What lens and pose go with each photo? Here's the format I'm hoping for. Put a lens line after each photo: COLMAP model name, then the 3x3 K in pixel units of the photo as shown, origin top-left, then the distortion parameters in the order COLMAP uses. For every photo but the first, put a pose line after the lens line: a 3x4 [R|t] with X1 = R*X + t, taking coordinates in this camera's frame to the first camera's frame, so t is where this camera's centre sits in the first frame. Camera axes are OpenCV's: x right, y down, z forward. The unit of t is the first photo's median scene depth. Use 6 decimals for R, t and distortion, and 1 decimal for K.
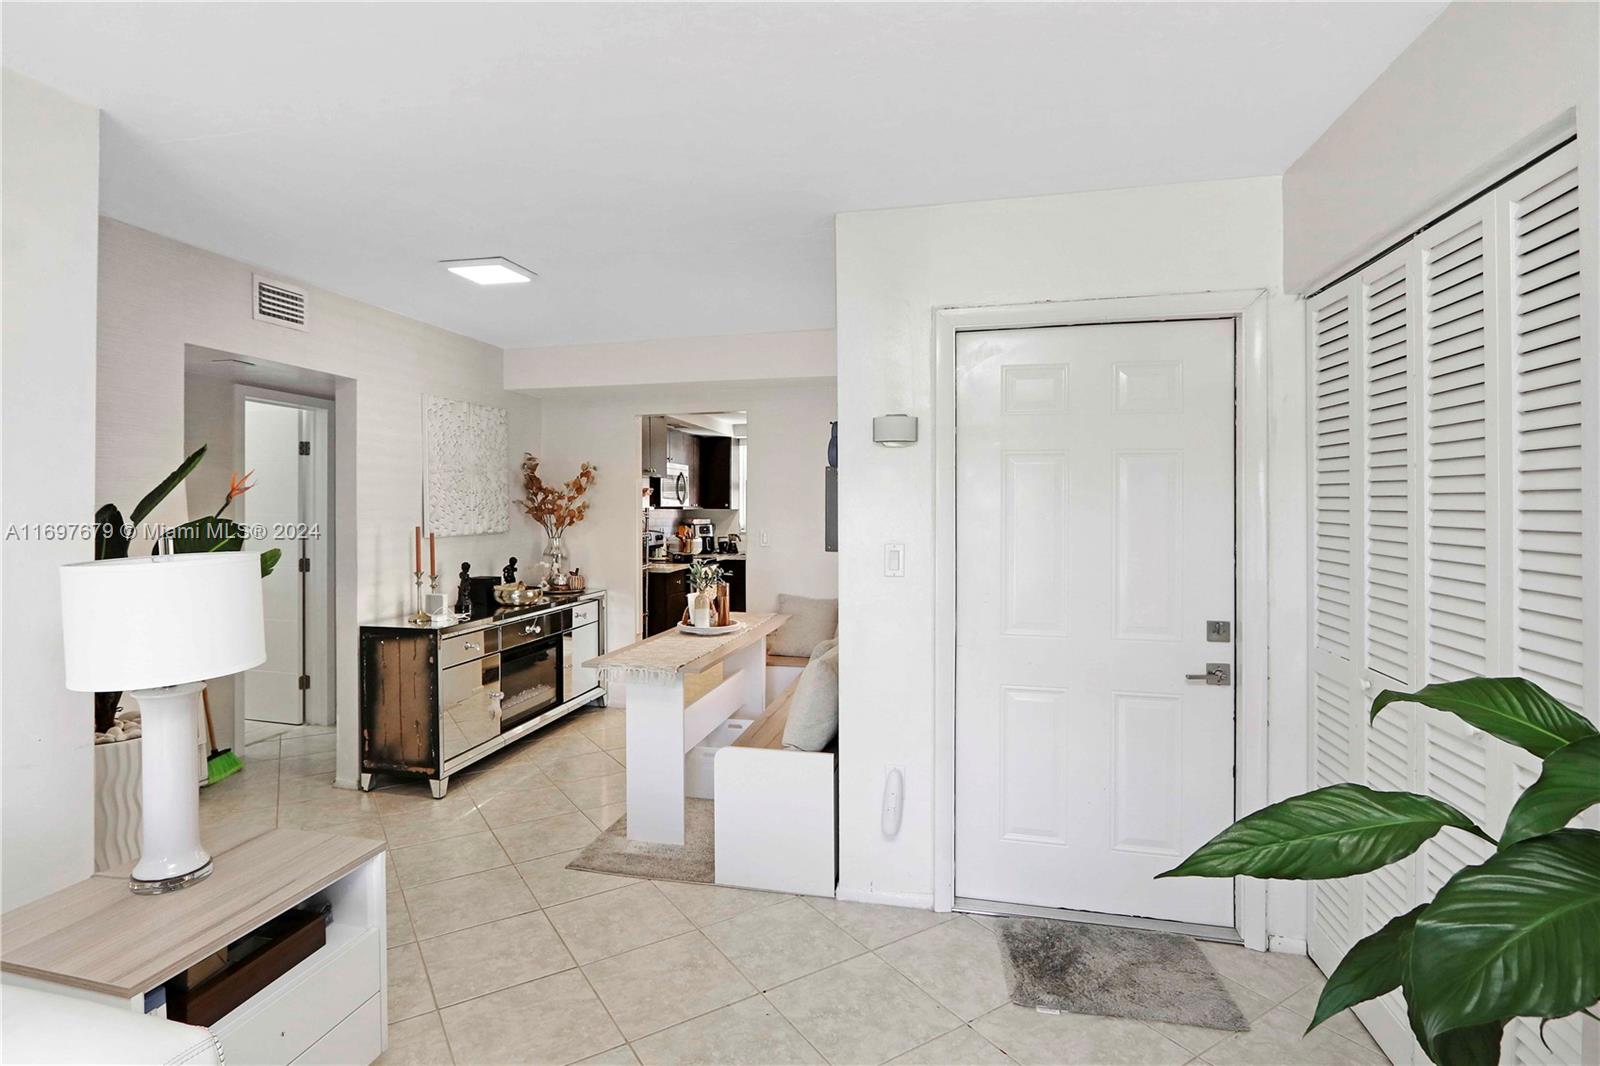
lens RADIAL K [[776.2, 0, 772.9], [0, 776.2, 495.1], [0, 0, 1]] dist [-0.002059, 0.000024]
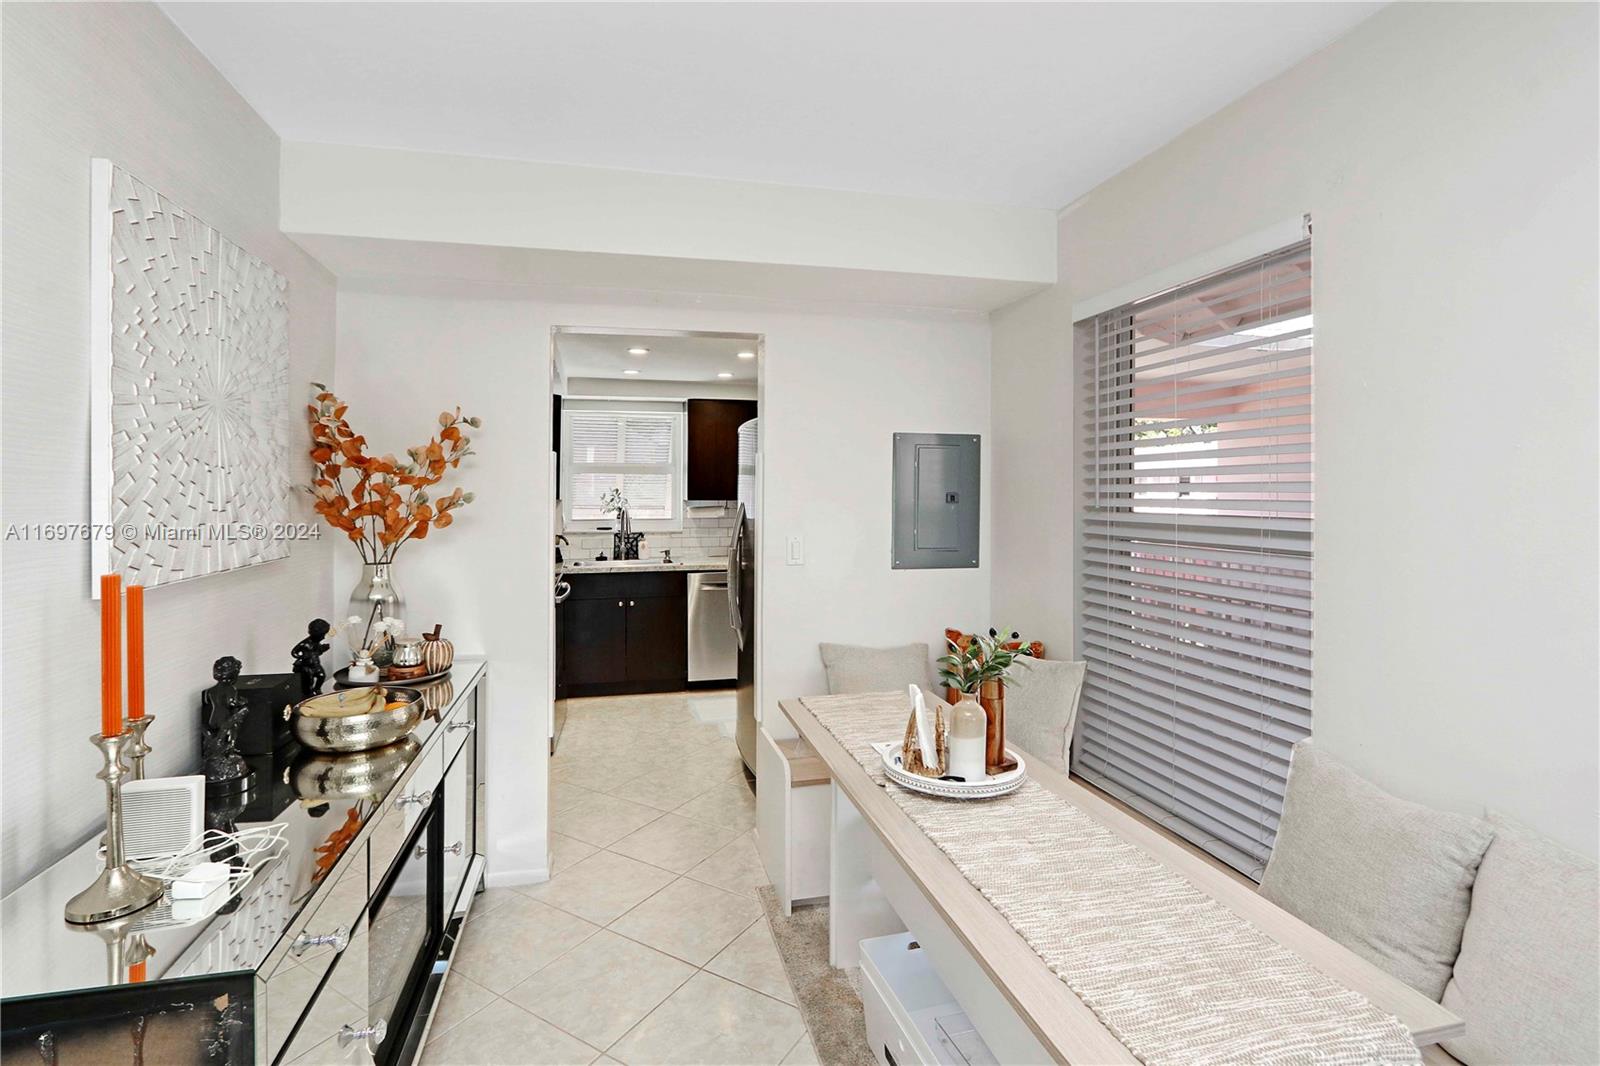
lens RADIAL K [[754.8, 0, 790.5], [0, 754.8, 470.6], [0, 0, 1]] dist [-0.000610, -0.000264]
pose [[0.893637, 0.013508, 0.448587, -0.264973], [-0.006782, 0.999839, -0.016598, 0.003414], [-0.448739, 0.011790, 0.893585, 0.470165]]
